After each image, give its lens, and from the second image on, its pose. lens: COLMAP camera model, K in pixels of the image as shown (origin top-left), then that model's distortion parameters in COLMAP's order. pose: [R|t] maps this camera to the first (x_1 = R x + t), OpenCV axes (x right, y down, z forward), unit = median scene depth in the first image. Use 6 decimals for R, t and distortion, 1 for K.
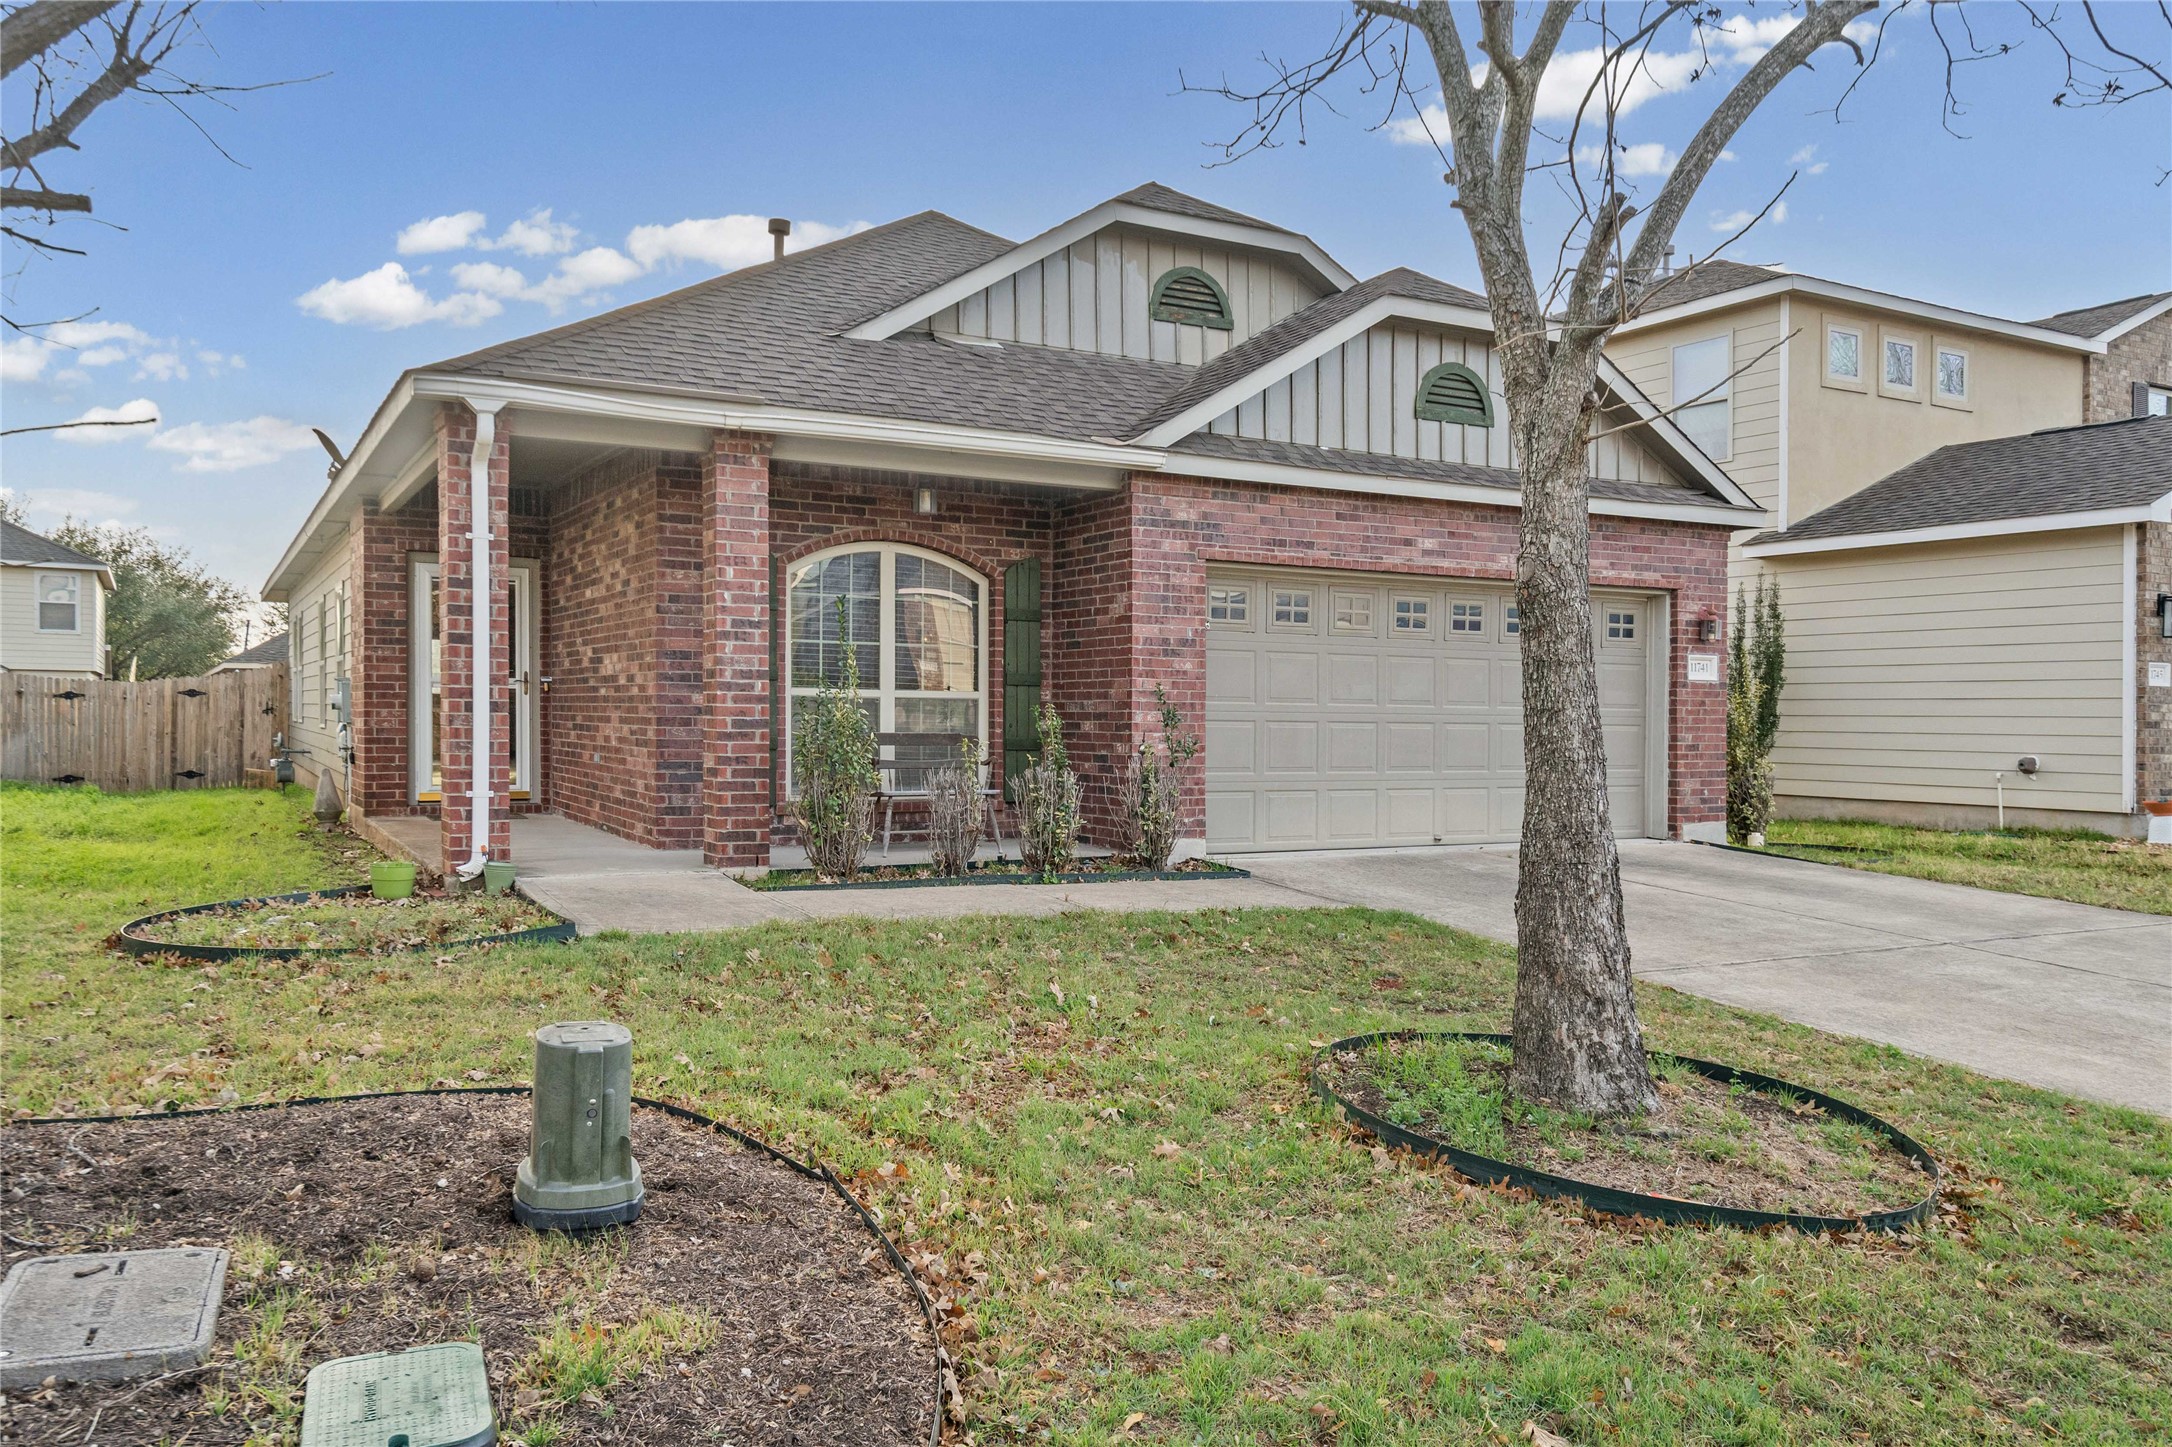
lens RADIAL K [[1599.8, 0, 1086.0], [0, 1599.8, 723.5], [0, 0, 1]] dist [0.000696, -0.000279]
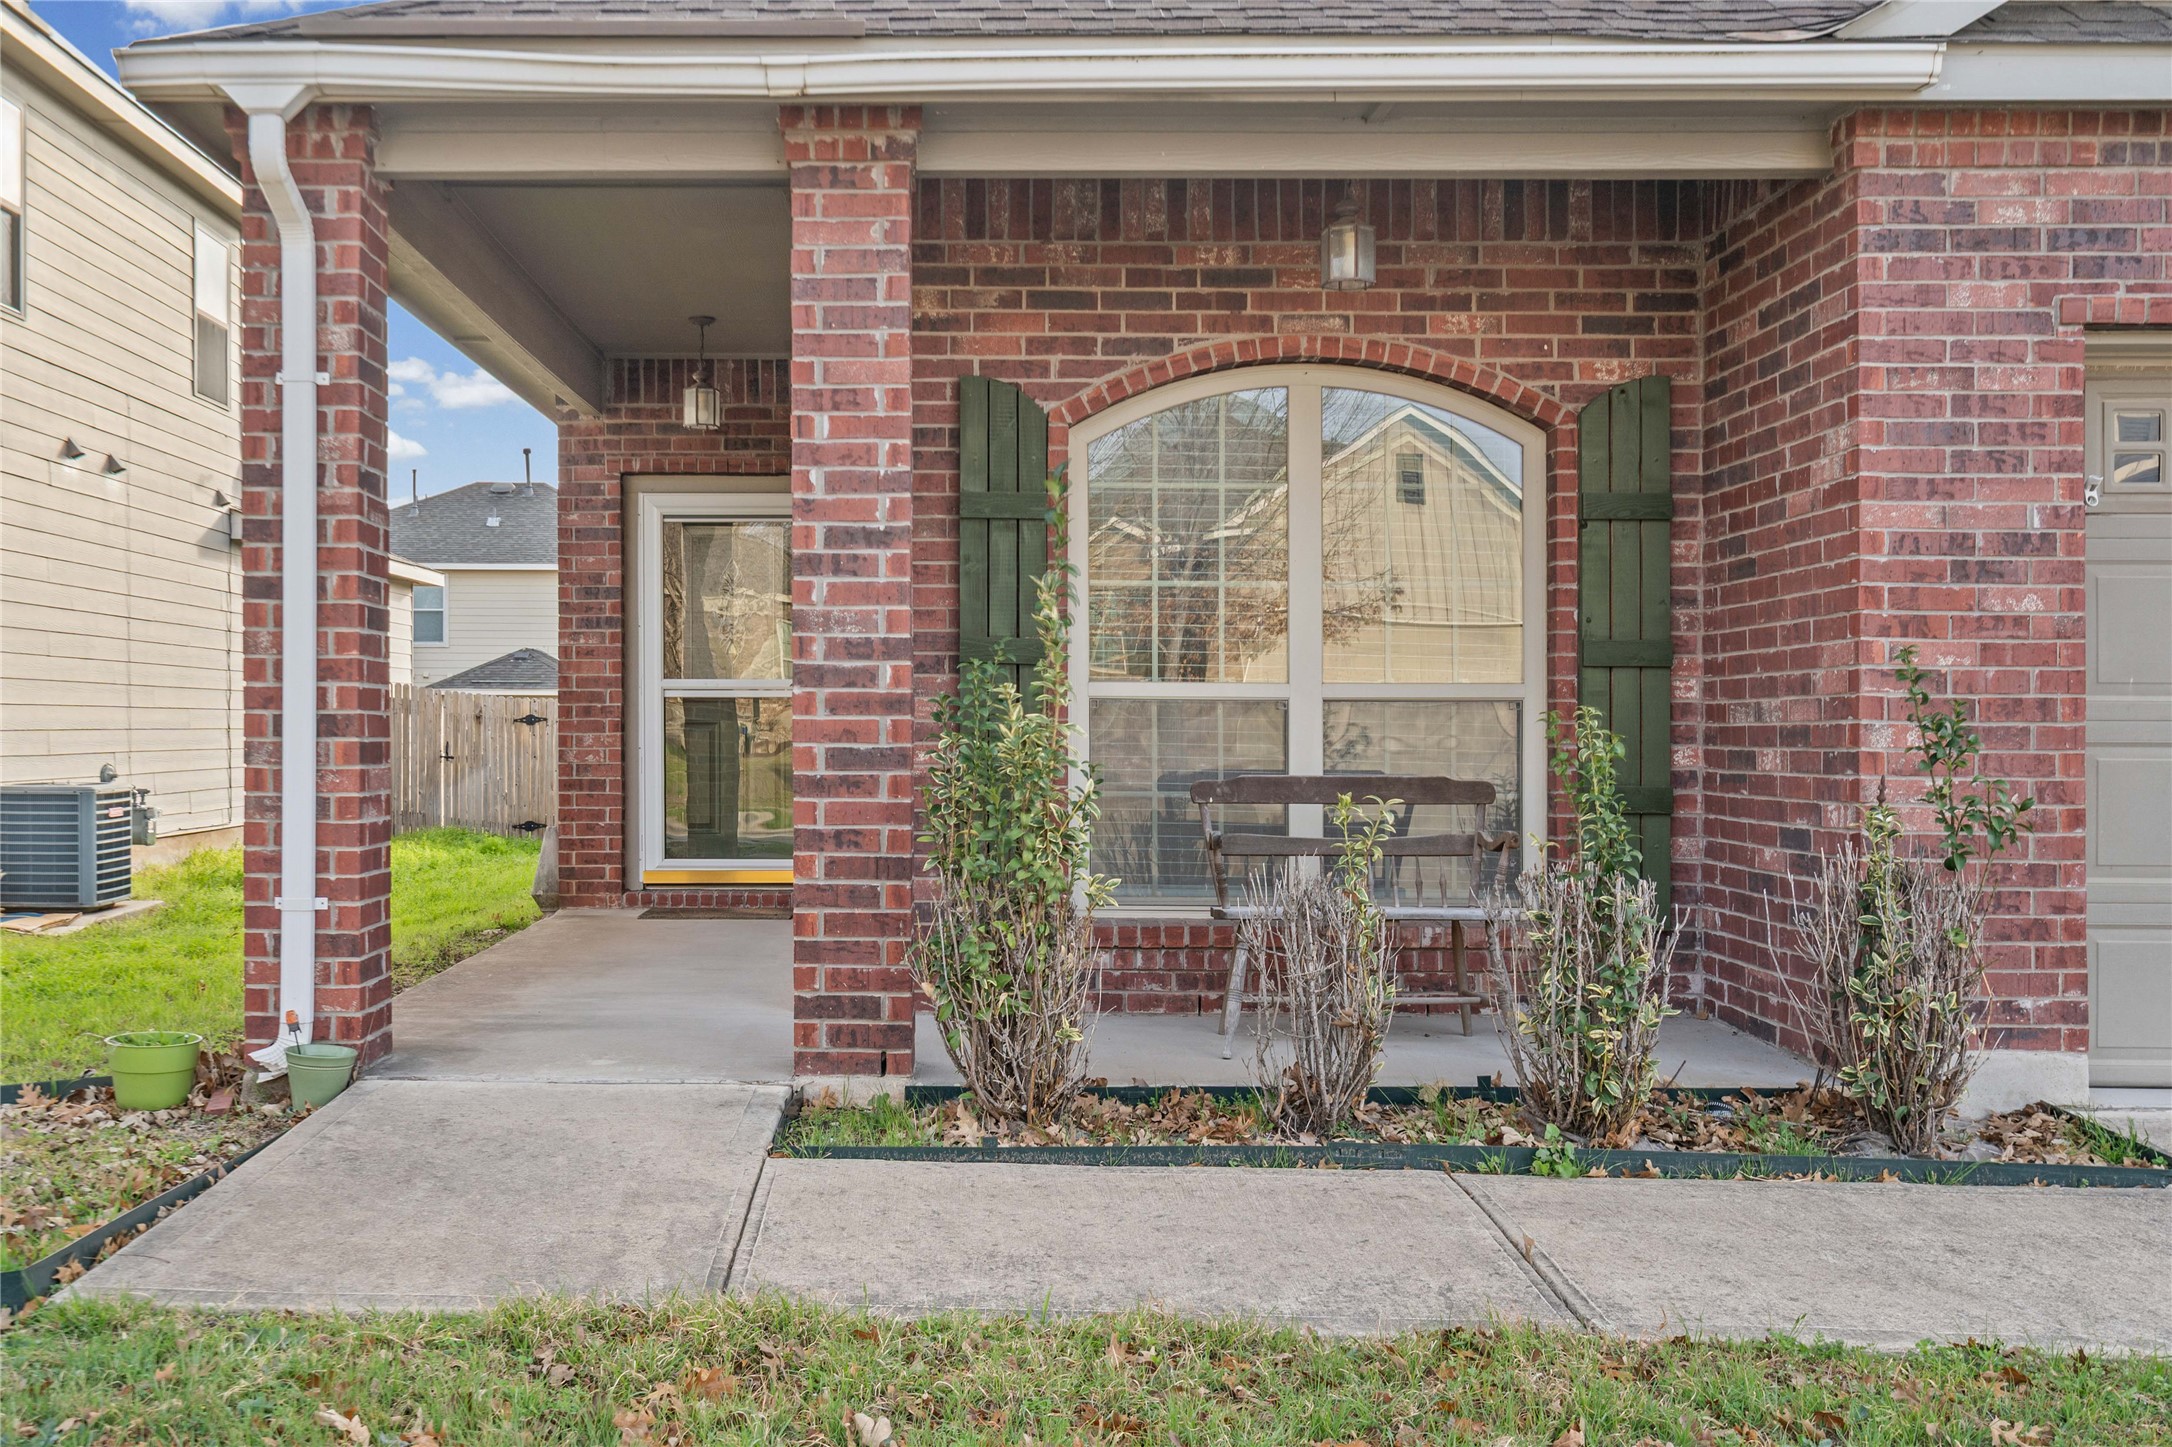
lens RADIAL K [[1885.6, 0, 1085.9], [0, 1885.6, 743.4], [0, 0, 1]] dist [0.003709, 0.005454]
pose [[0.865421, -0.005677, -0.501013, 0.094097], [0.004032, 0.999982, -0.004367, -0.001226], [0.501029, 0.001759, 0.865429, 0.488846]]
